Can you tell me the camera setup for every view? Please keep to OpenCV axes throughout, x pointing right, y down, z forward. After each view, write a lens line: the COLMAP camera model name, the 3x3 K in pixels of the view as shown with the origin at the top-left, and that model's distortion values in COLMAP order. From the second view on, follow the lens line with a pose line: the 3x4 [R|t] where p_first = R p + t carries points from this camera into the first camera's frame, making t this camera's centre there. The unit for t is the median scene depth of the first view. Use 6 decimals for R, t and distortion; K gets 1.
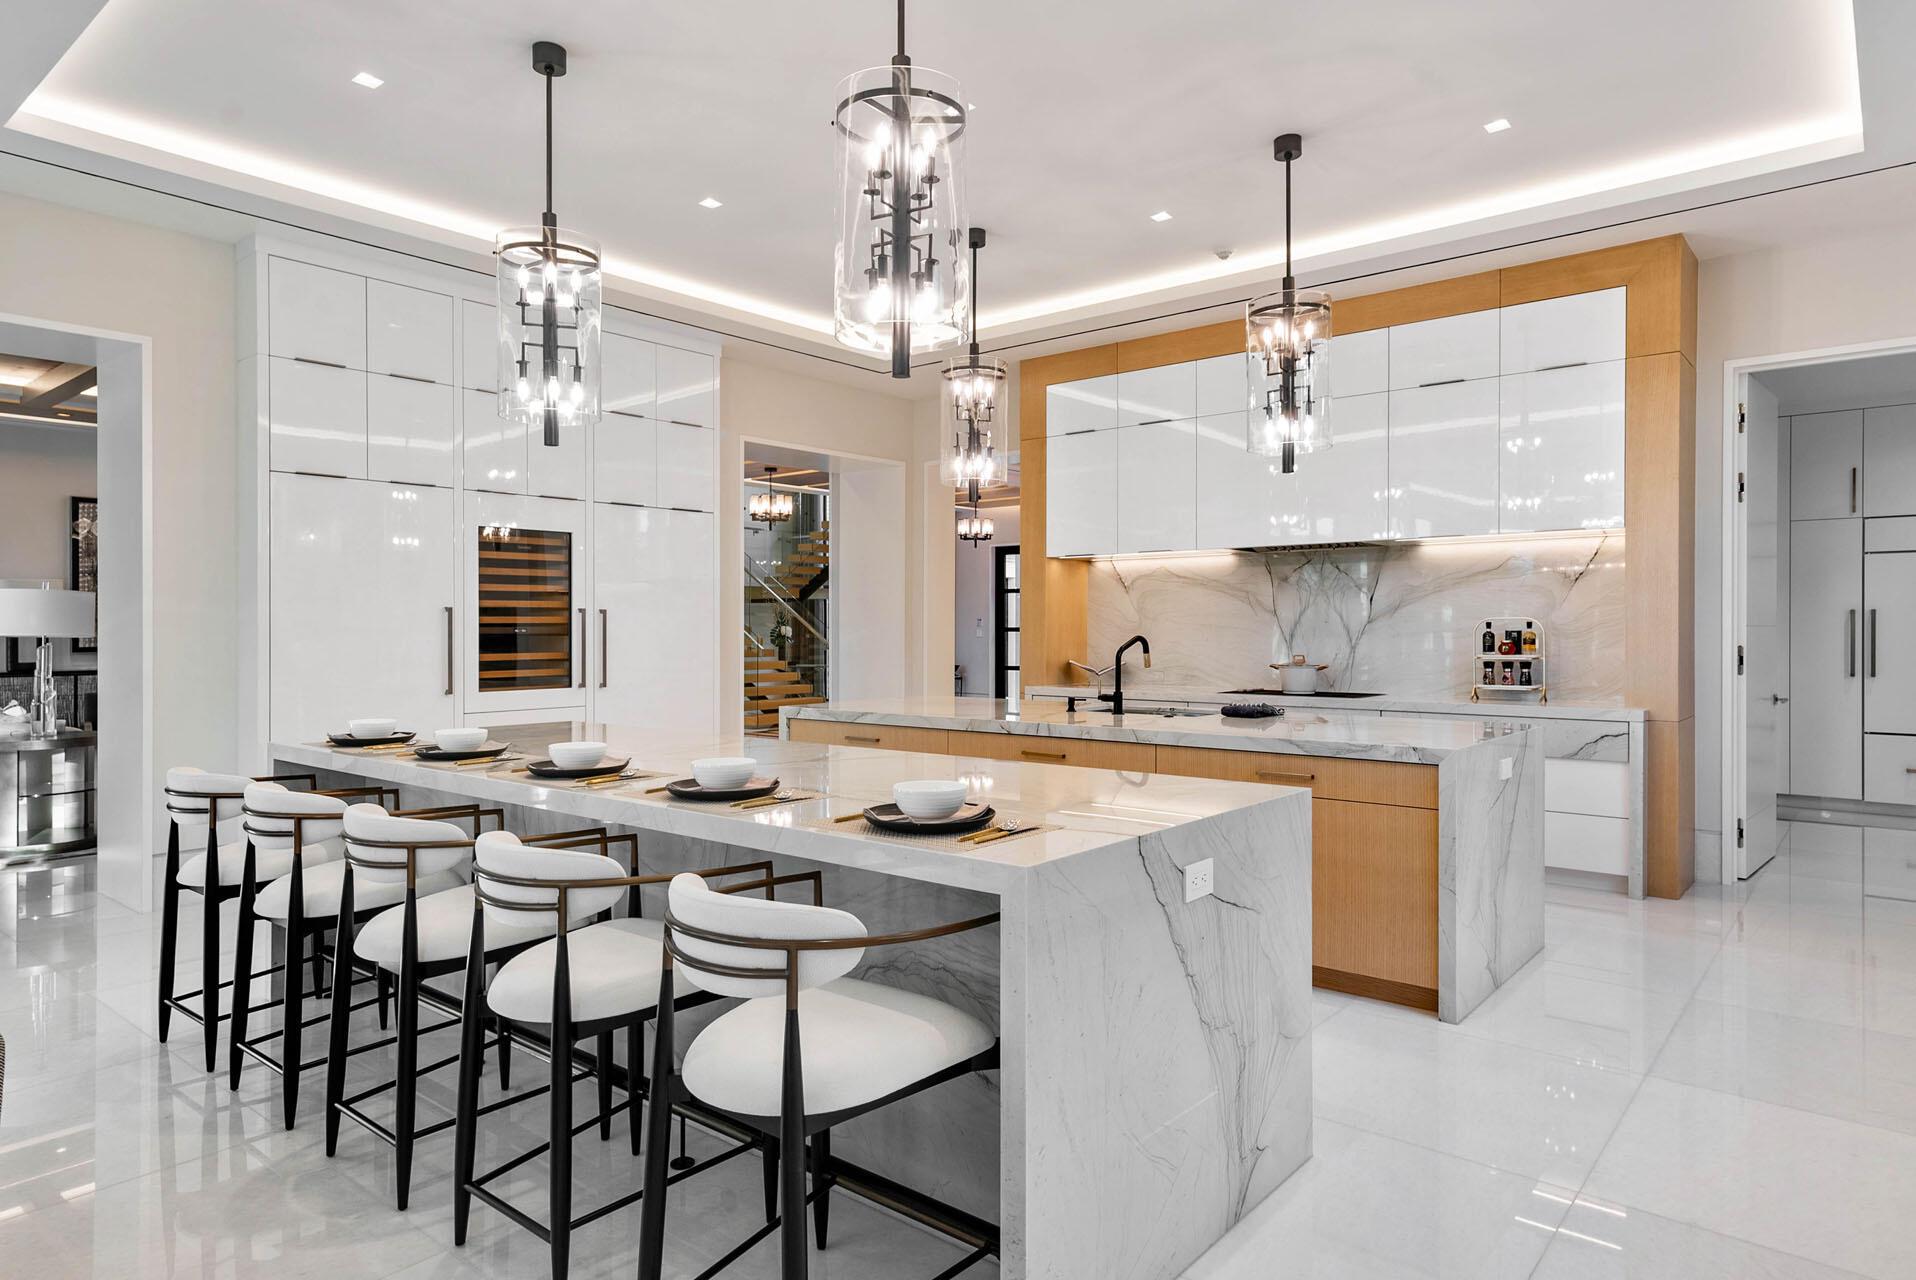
lens RADIAL K [[1131.8, 0, 965.7], [0, 1131.8, 637.2], [0, 0, 1]] dist [-0.012350, -0.000497]
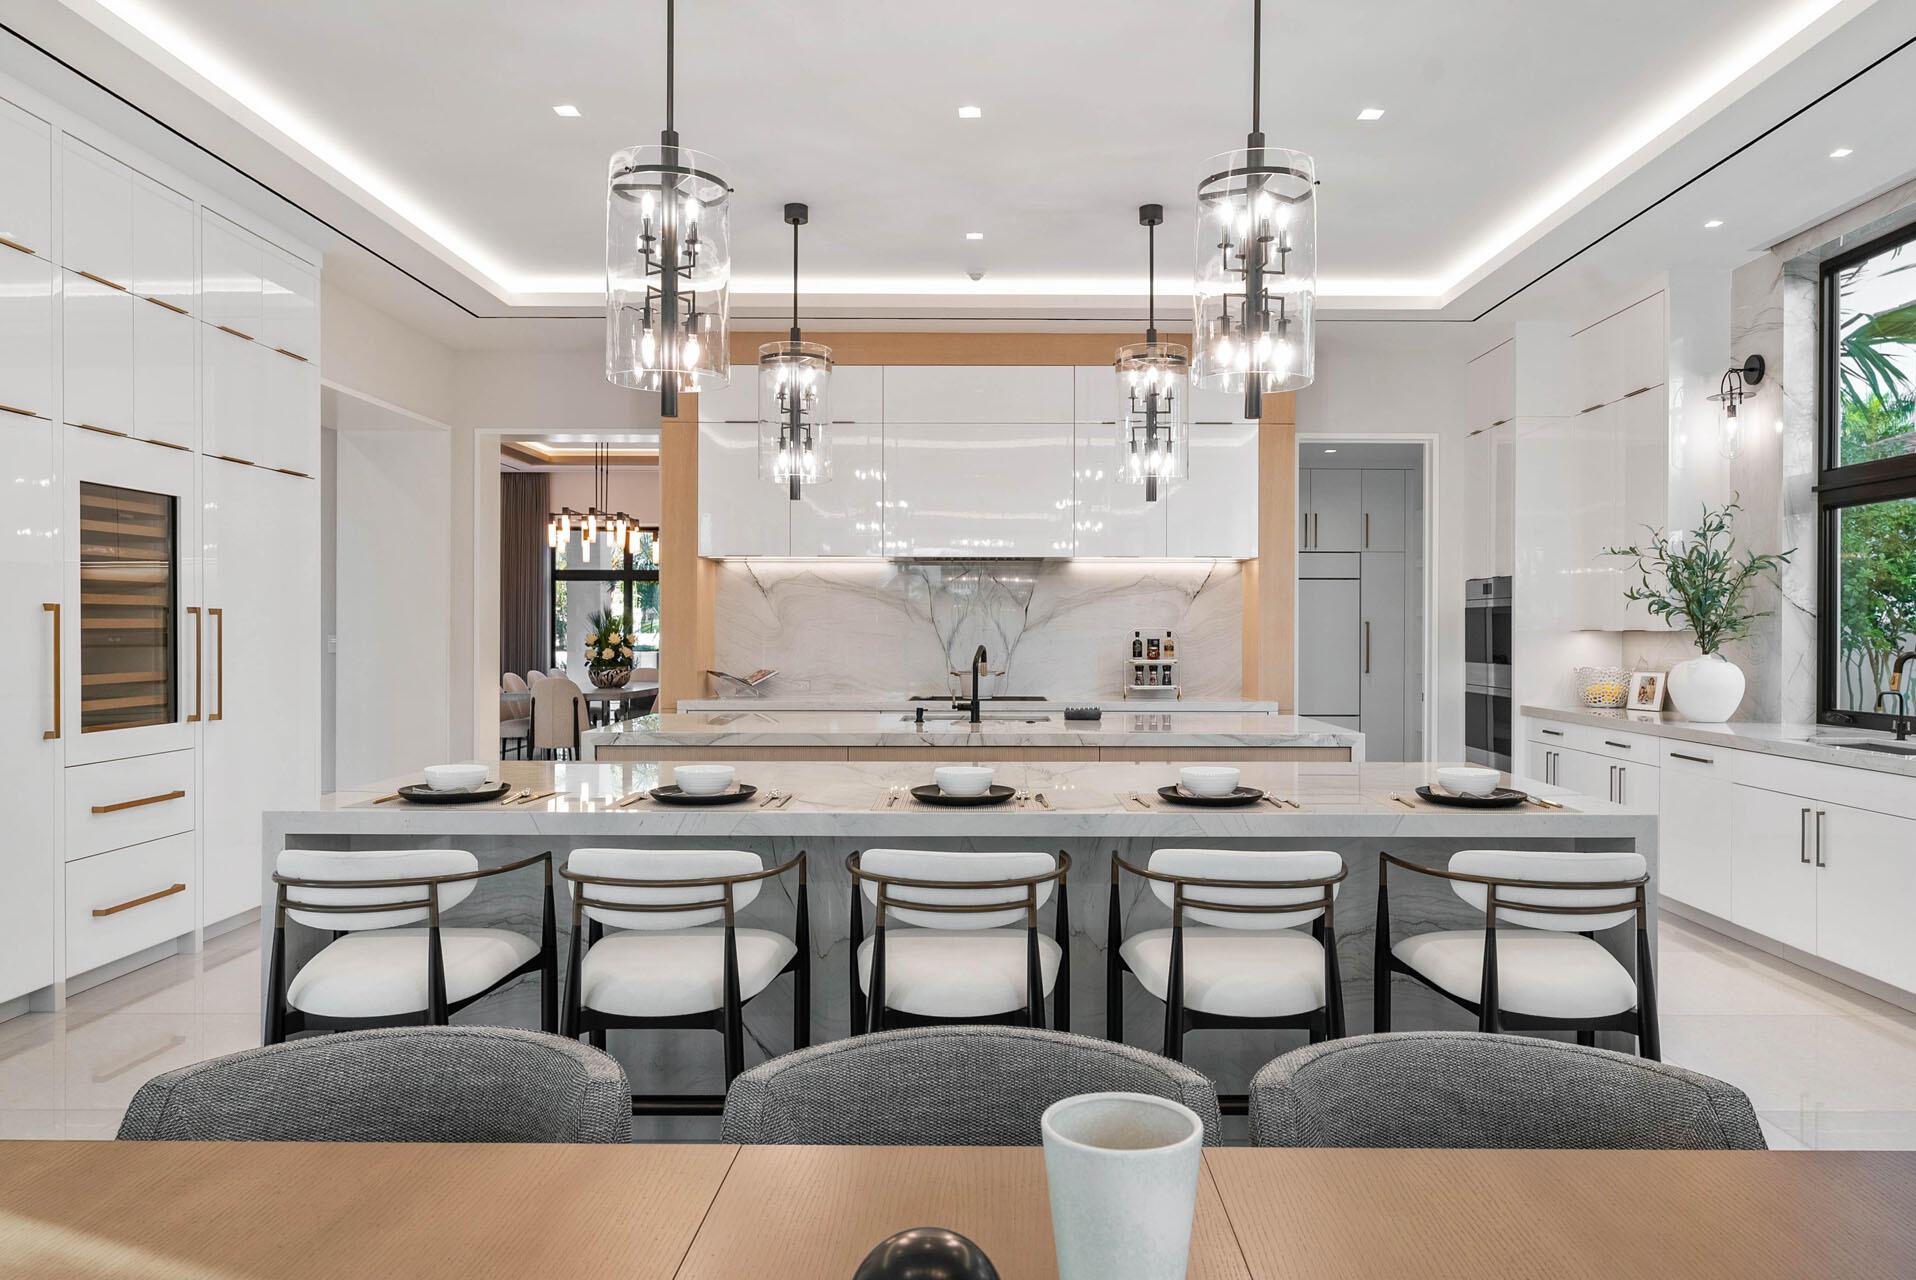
lens RADIAL K [[1263.5, 0, 986.3], [0, 1263.5, 636.1], [0, 0, 1]] dist [0.000485, 0.000143]
pose [[0.766846, 0.000865, 0.641830, -0.491160], [0.000887, 0.999997, -0.002408, -0.005706], [-0.641830, 0.002415, 0.766843, 0.100574]]
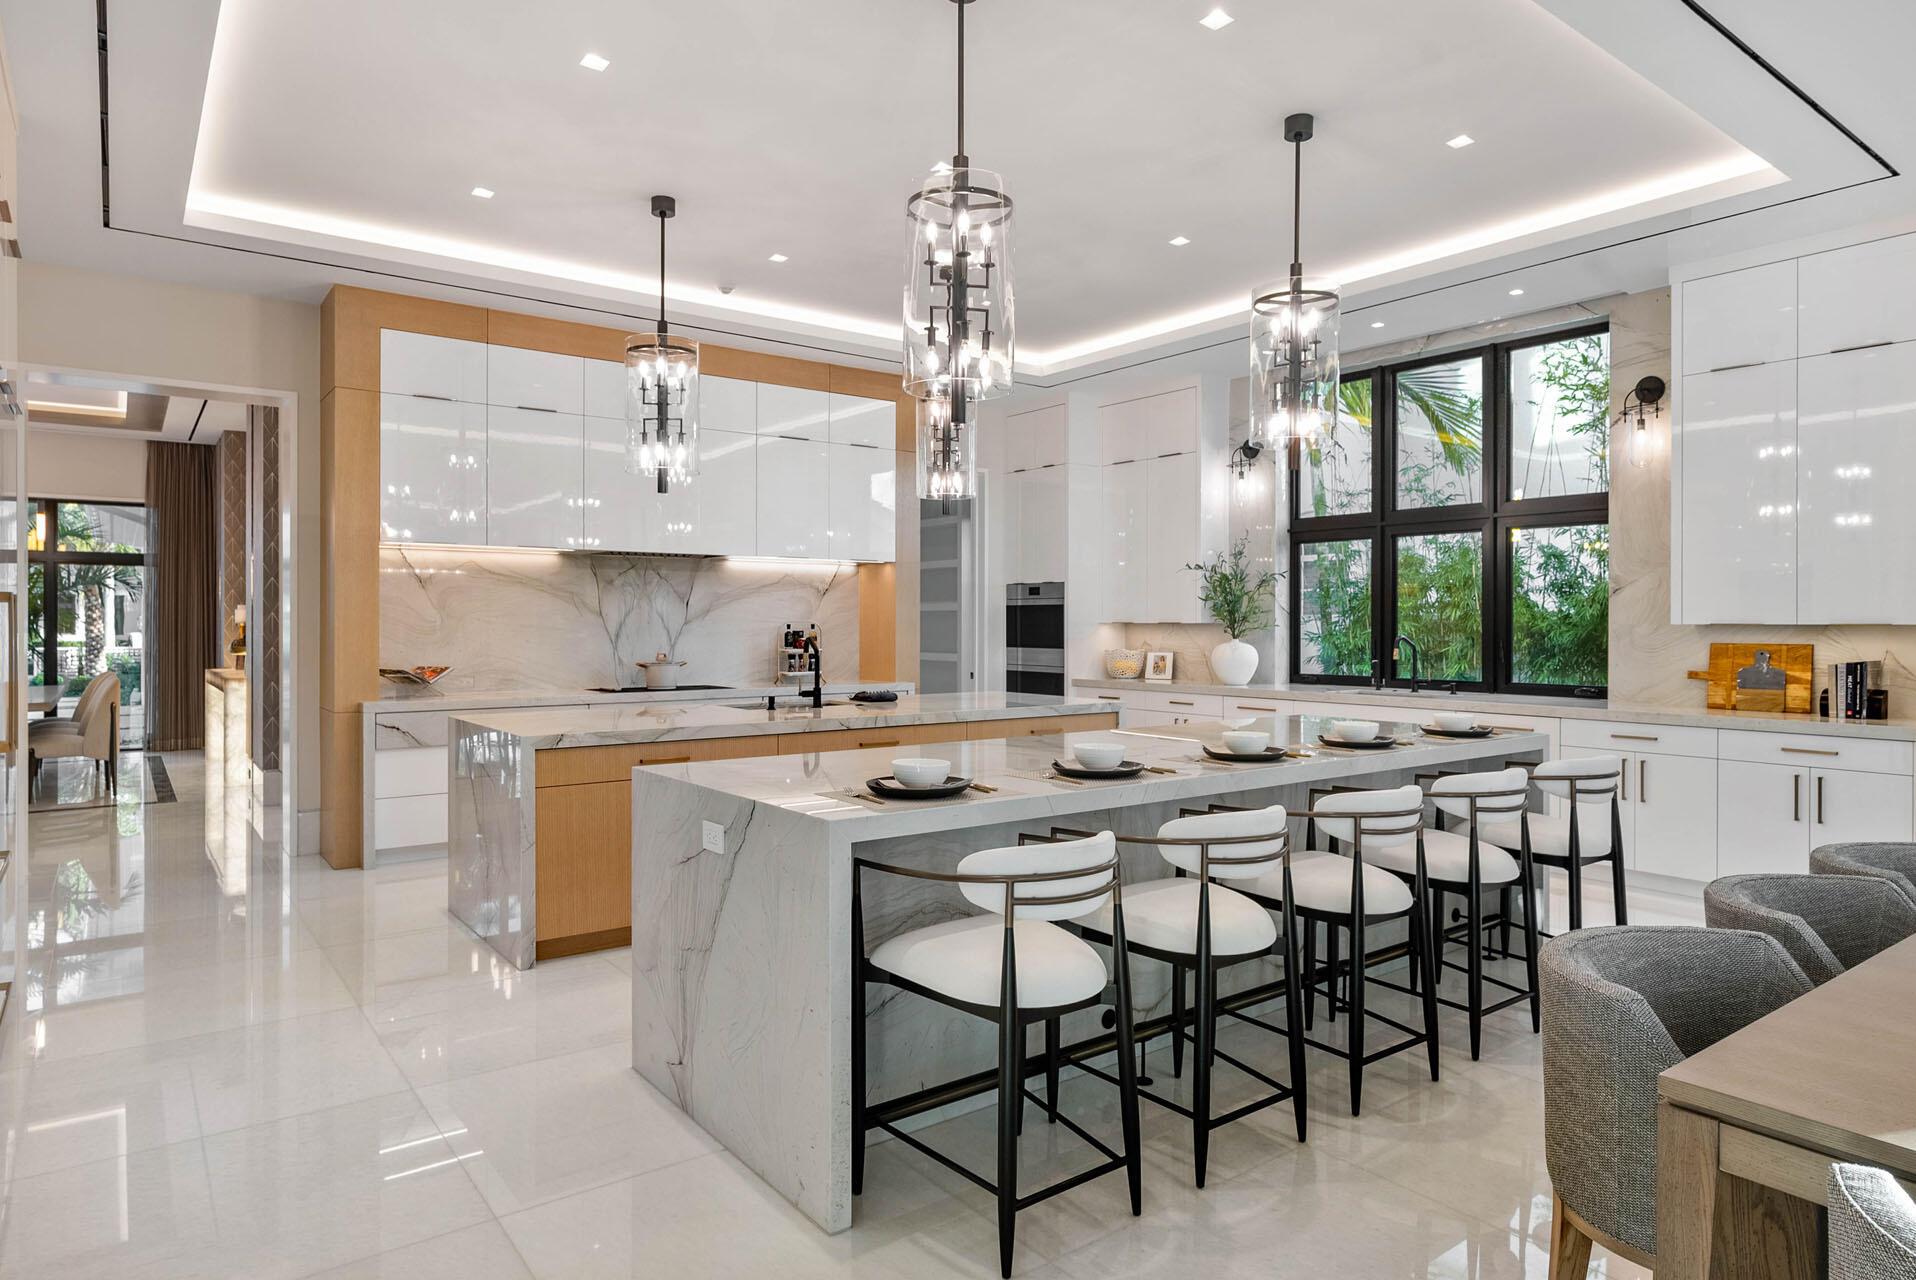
lens RADIAL K [[1131.8, 0, 956.8], [0, 1131.8, 631.4], [0, 0, 1]] dist [-0.012350, -0.000497]
pose [[0.226761, -0.004610, 0.973940, -0.767951], [0.005618, 0.999978, 0.003425, -0.008410], [-0.973934, 0.004695, 0.226782, 0.511194]]
